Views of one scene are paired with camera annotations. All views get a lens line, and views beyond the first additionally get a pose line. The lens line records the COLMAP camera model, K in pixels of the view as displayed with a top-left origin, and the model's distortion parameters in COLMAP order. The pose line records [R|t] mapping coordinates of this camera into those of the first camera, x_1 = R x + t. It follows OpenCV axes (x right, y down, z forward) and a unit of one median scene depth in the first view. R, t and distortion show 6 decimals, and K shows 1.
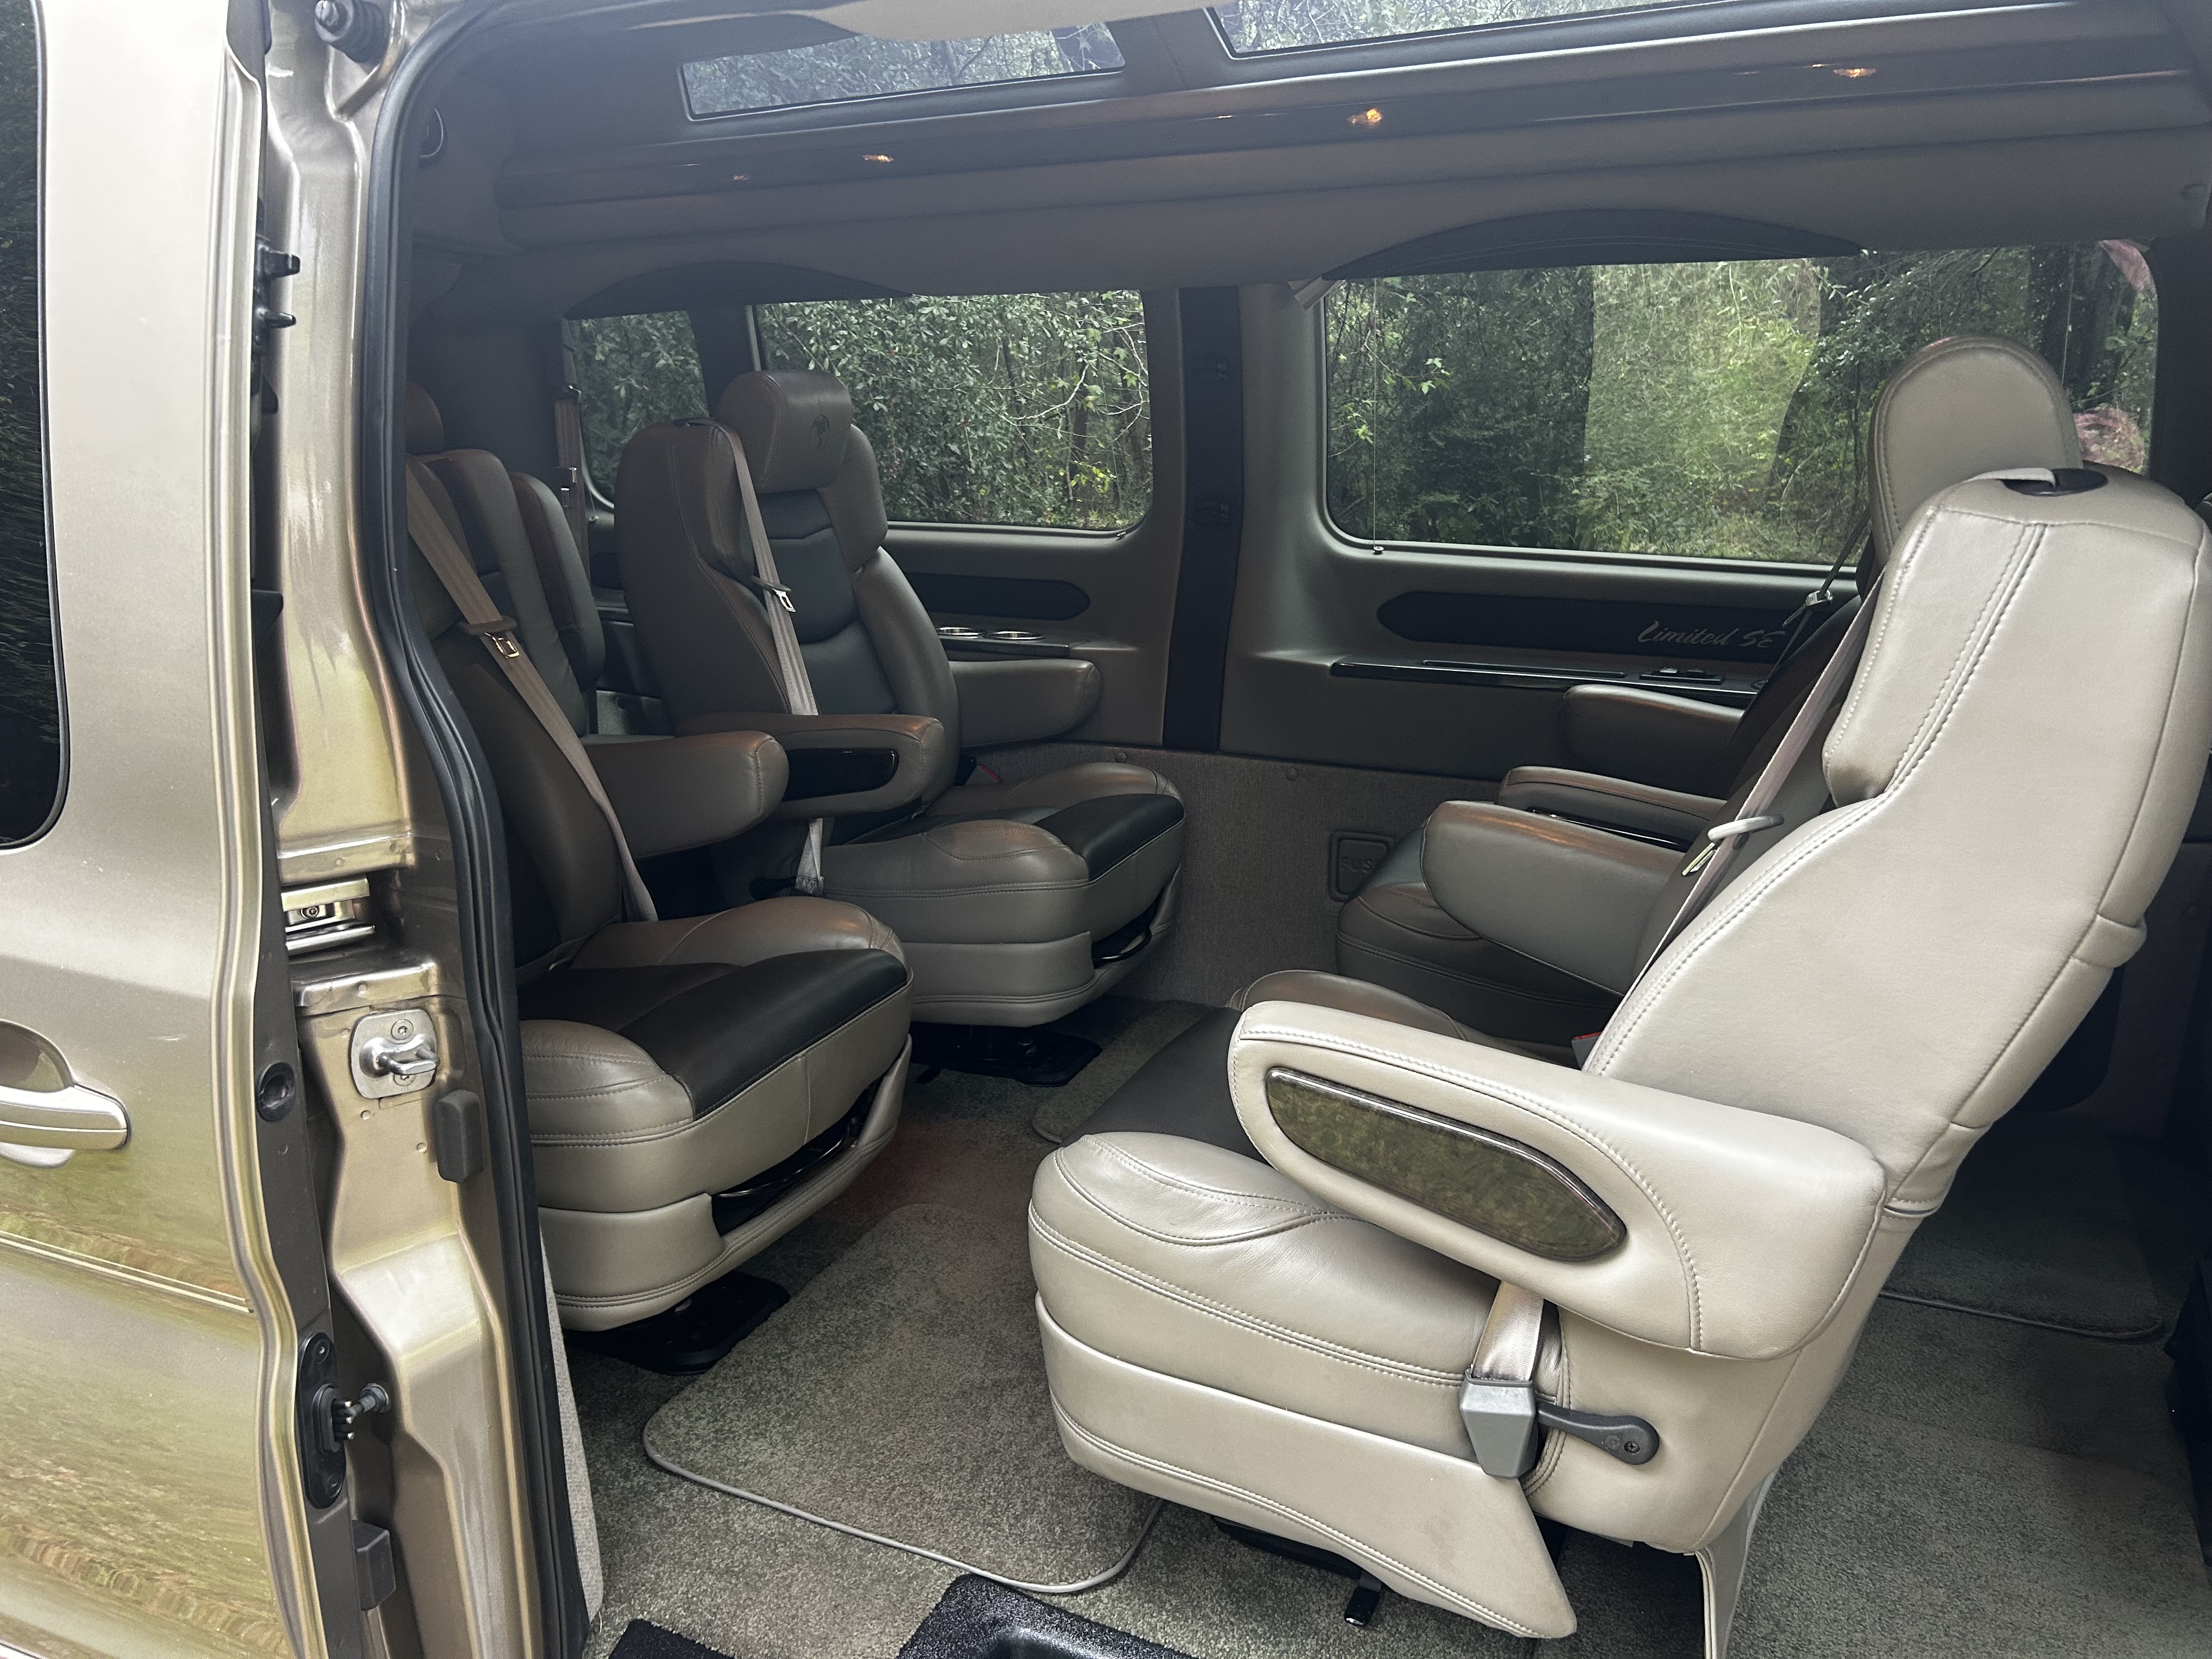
lens RADIAL K [[1671.4, 0, 1106.0], [0, 1671.4, 829.5], [0, 0, 1]] dist [0.026992, 0.000114]
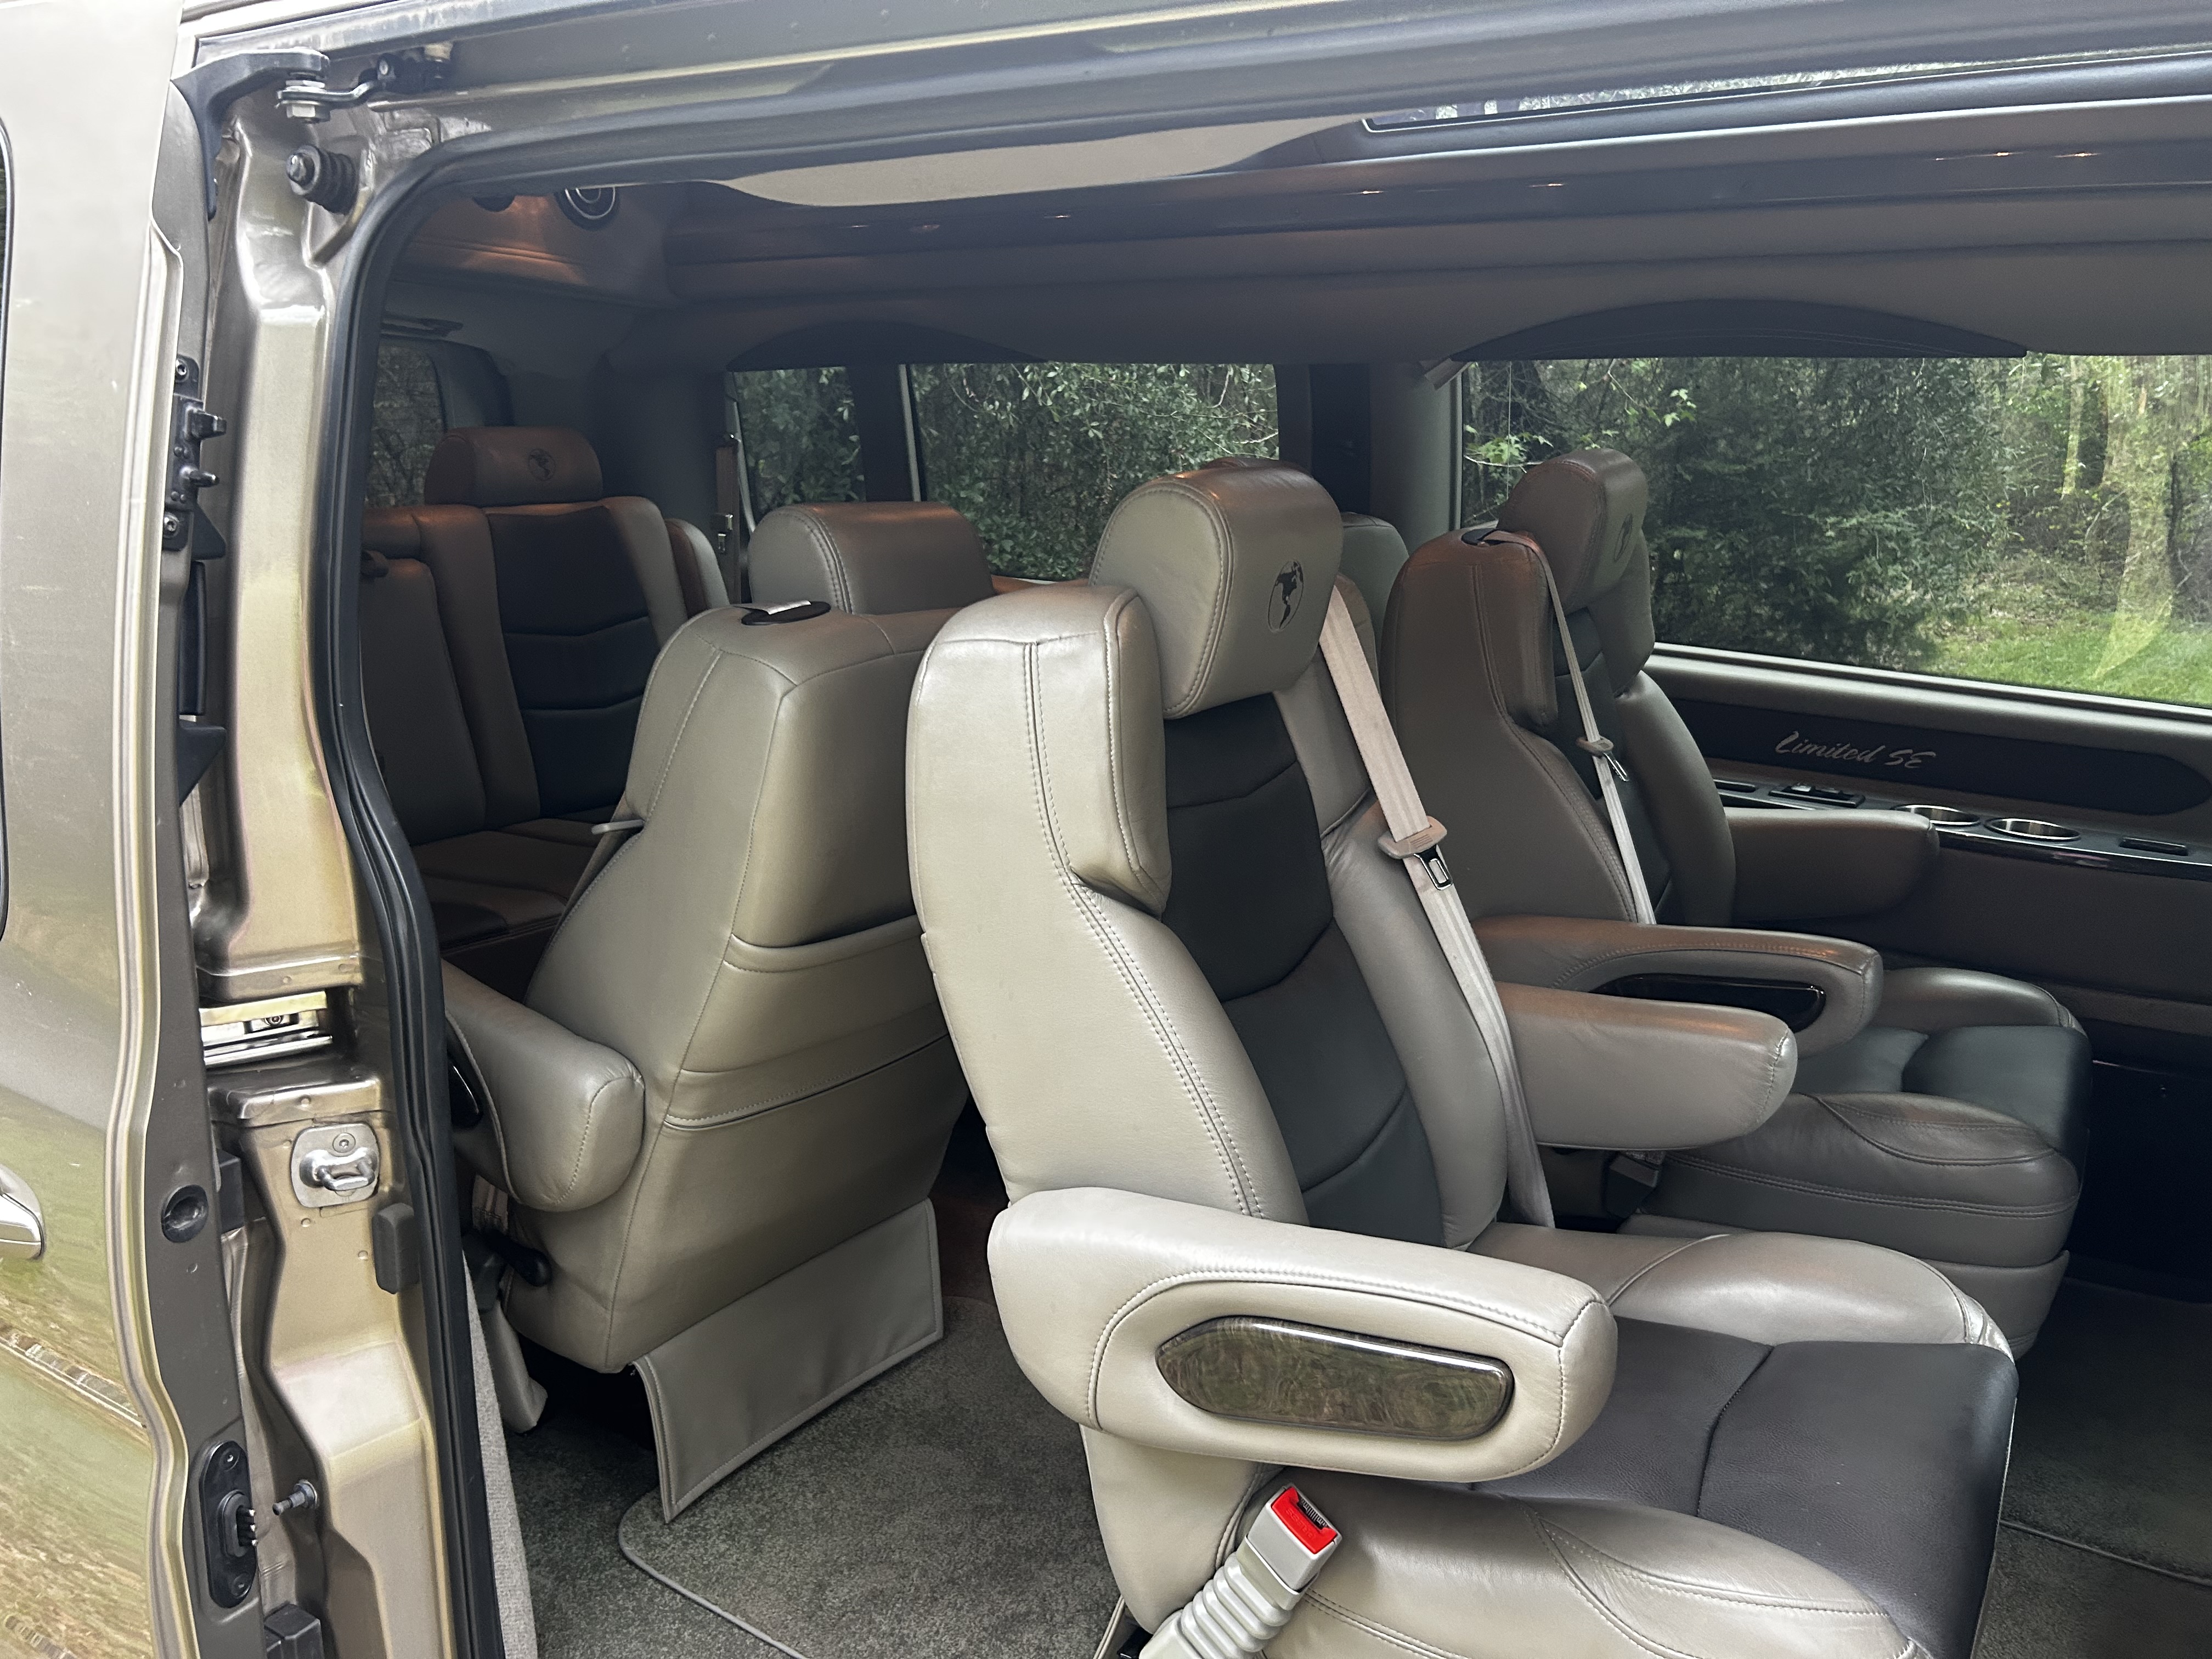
lens RADIAL K [[1663.5, 0, 1120.0], [0, 1663.5, 841.3], [0, 0, 1]] dist [0.092519, -0.103300]
pose [[0.988459, 0.058502, -0.139737, 0.181973], [-0.057606, 0.998285, 0.010448, -0.102031], [0.140109, -0.002278, 0.990133, 0.042048]]
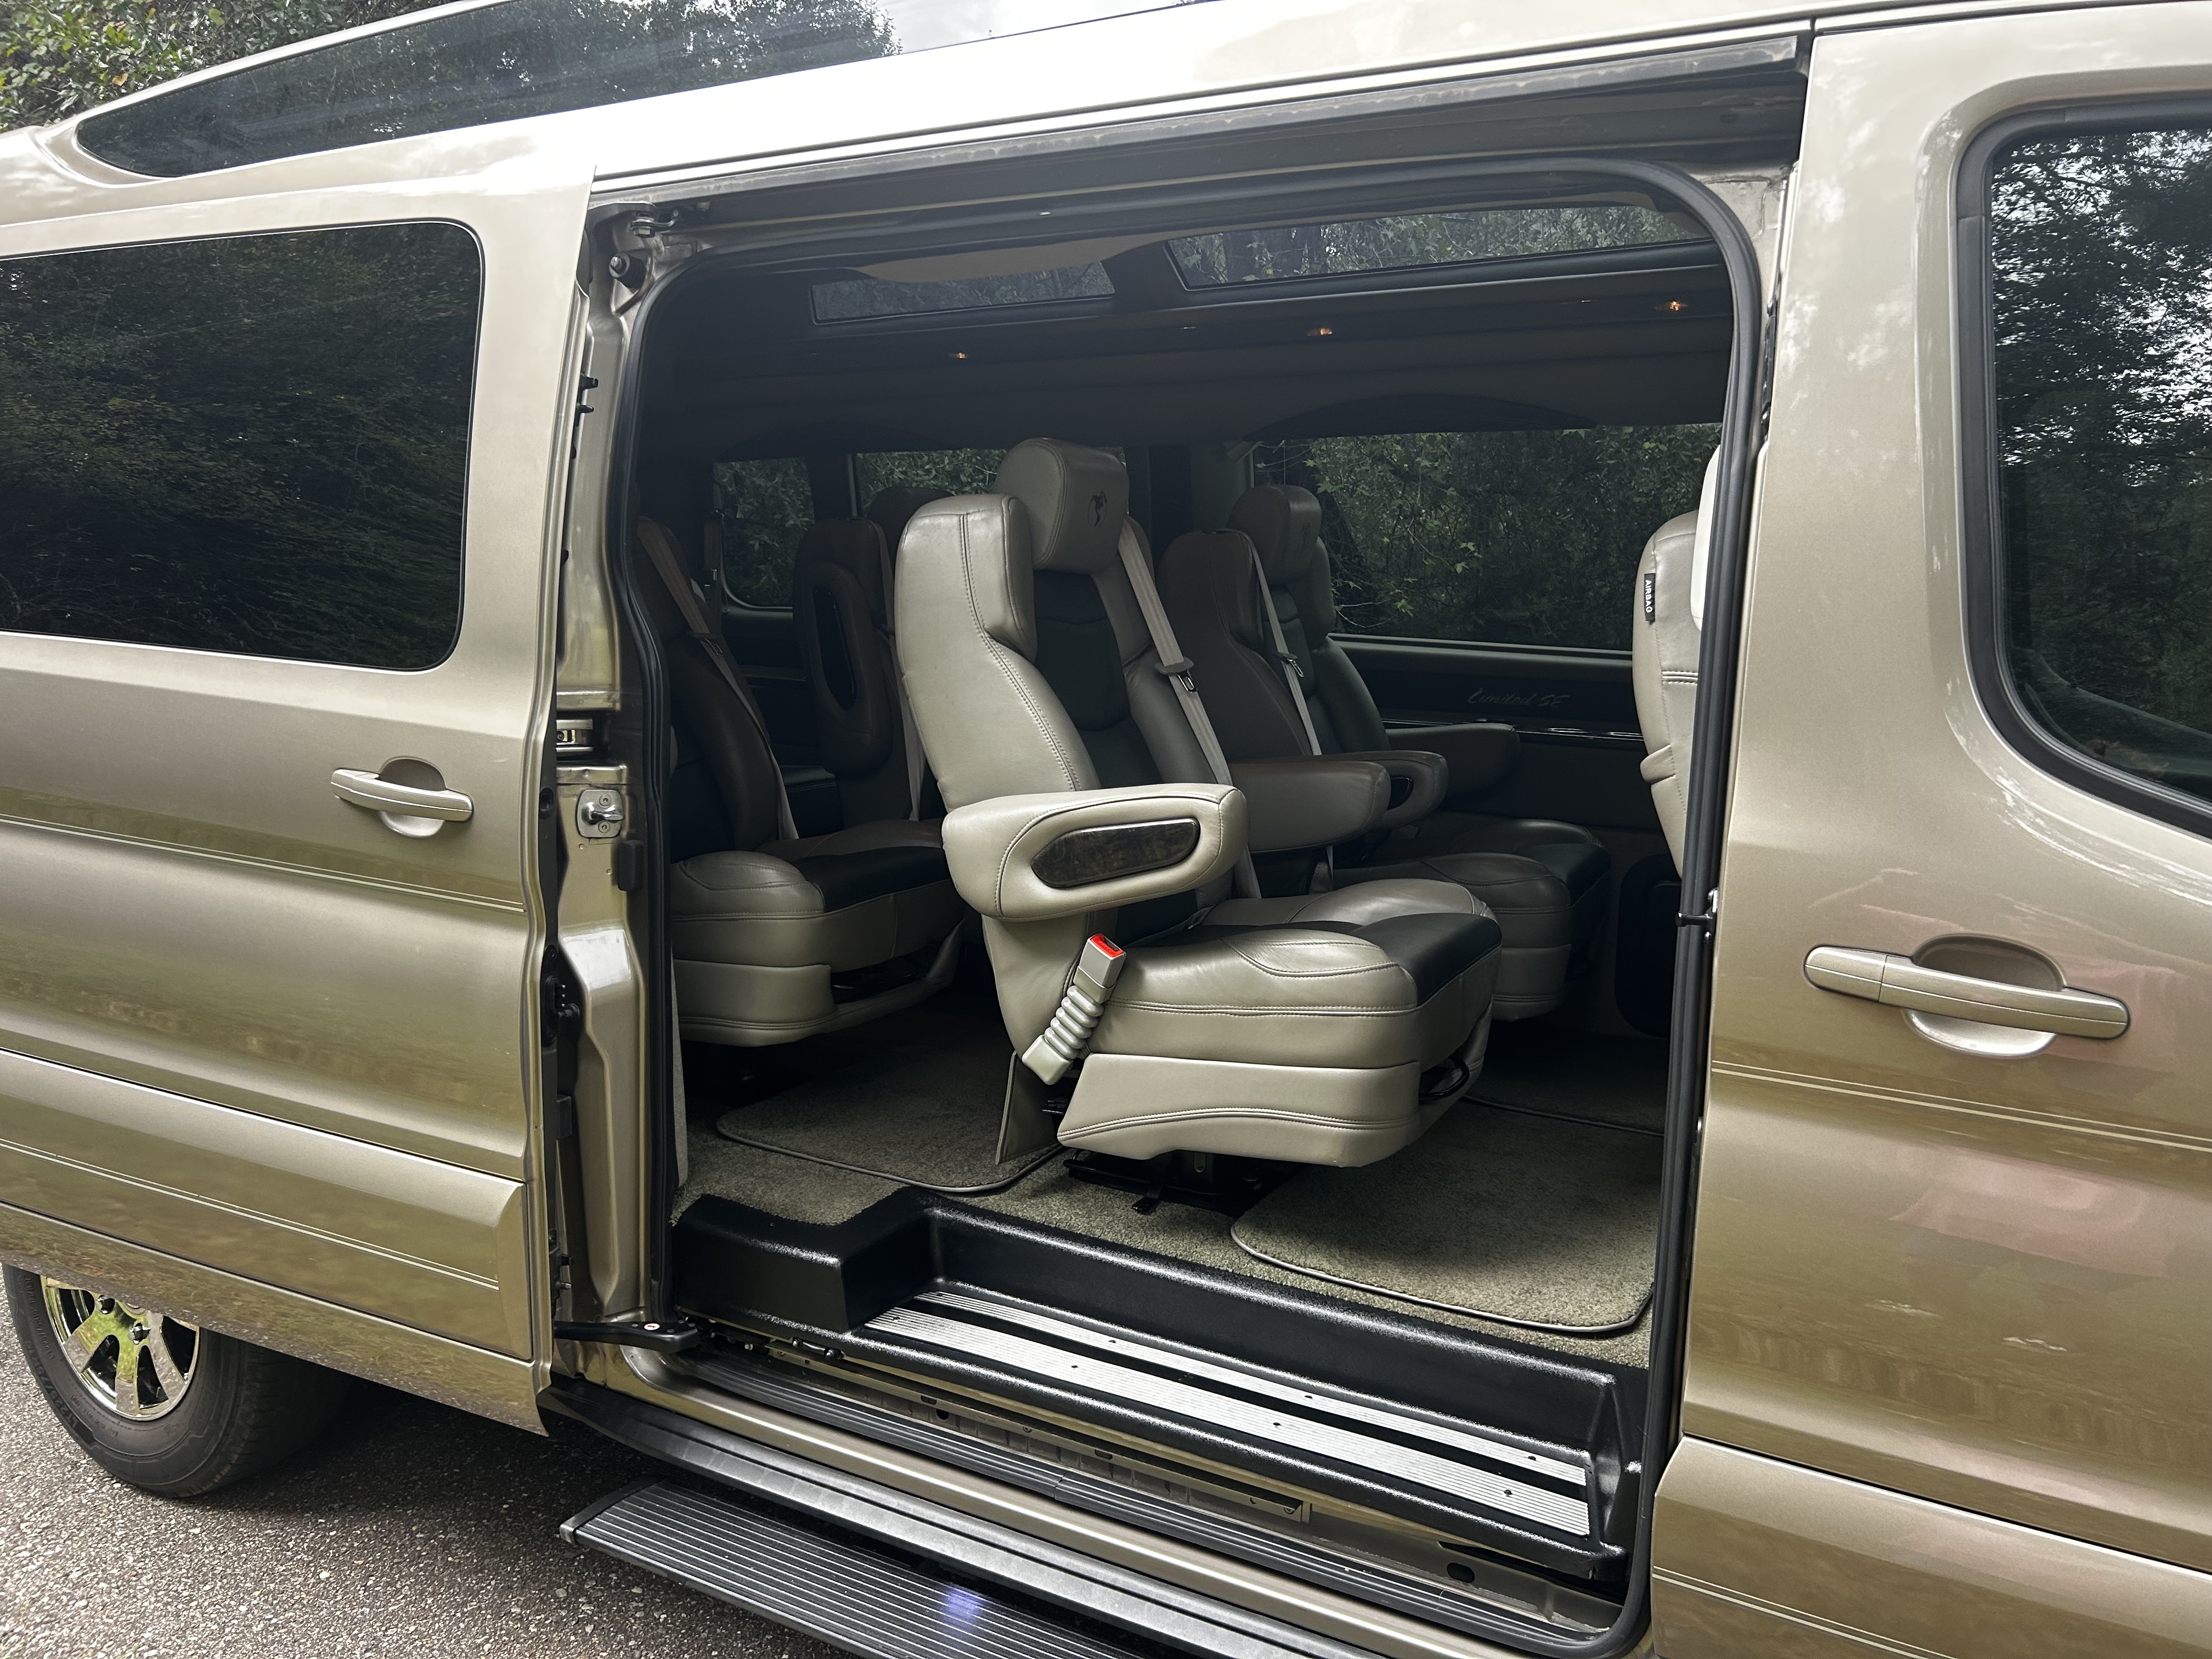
lens RADIAL K [[1698.3, 0, 1106.0], [0, 1698.3, 829.5], [0, 0, 1]] dist [0.056514, -0.000608]
pose [[0.996858, 0.041681, -0.067361, 0.237646], [-0.049346, 0.991968, -0.116468, 0.332568], [0.061966, 0.119426, 0.990908, -0.766850]]
